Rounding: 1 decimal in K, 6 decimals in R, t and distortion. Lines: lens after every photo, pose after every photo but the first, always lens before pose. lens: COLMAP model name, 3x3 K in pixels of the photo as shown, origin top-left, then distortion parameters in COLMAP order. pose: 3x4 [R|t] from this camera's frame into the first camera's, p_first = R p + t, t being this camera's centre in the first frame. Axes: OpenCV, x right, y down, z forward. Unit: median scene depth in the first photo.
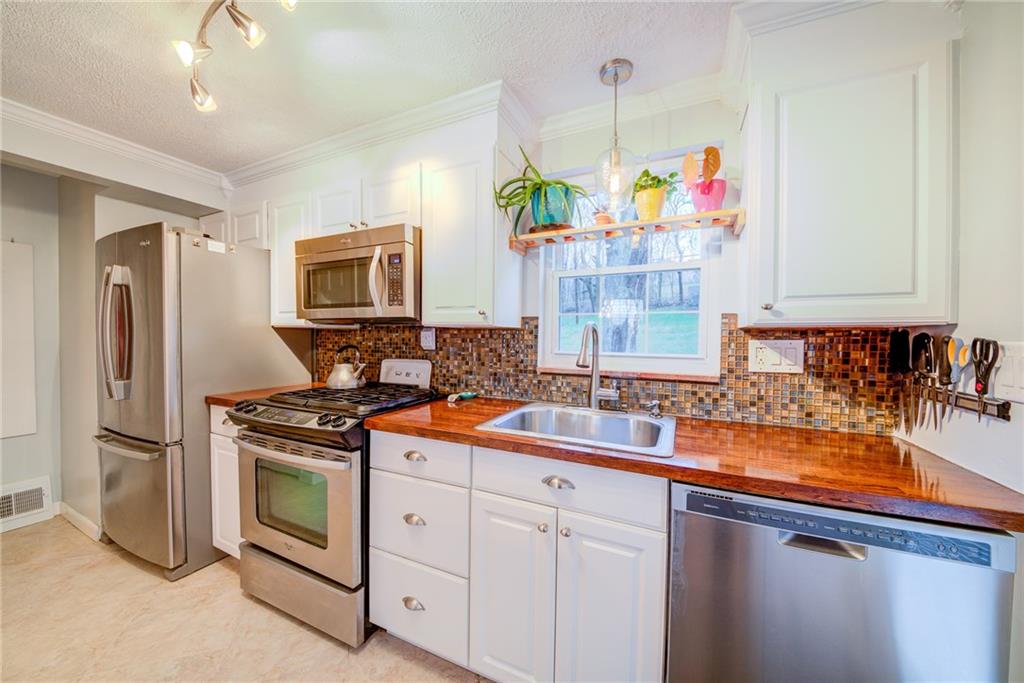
lens RADIAL K [[358.0, 0, 512.8], [0, 358.0, 344.5], [0, 0, 1]] dist [0.010011, -0.011252]
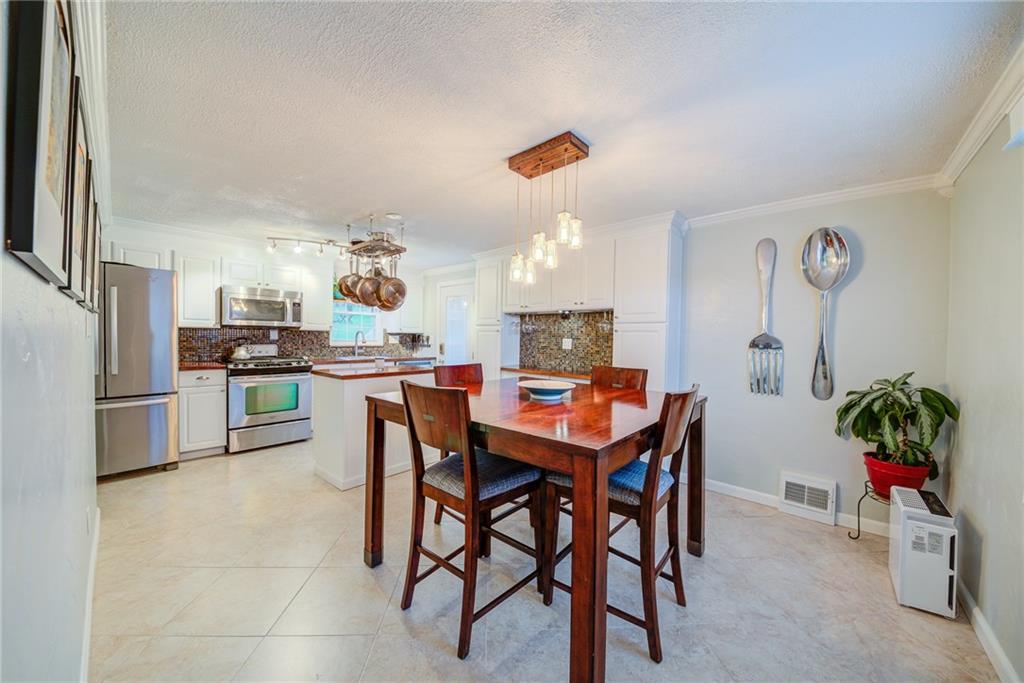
lens RADIAL K [[358.0, 0, 512.8], [0, 358.0, 344.5], [0, 0, 1]] dist [0.010011, -0.011252]
pose [[0.281212, -0.022949, 0.959371, -2.807190], [0.006732, 0.999737, 0.021942, 0.008535], [-0.959622, 0.000288, 0.281292, -1.459923]]
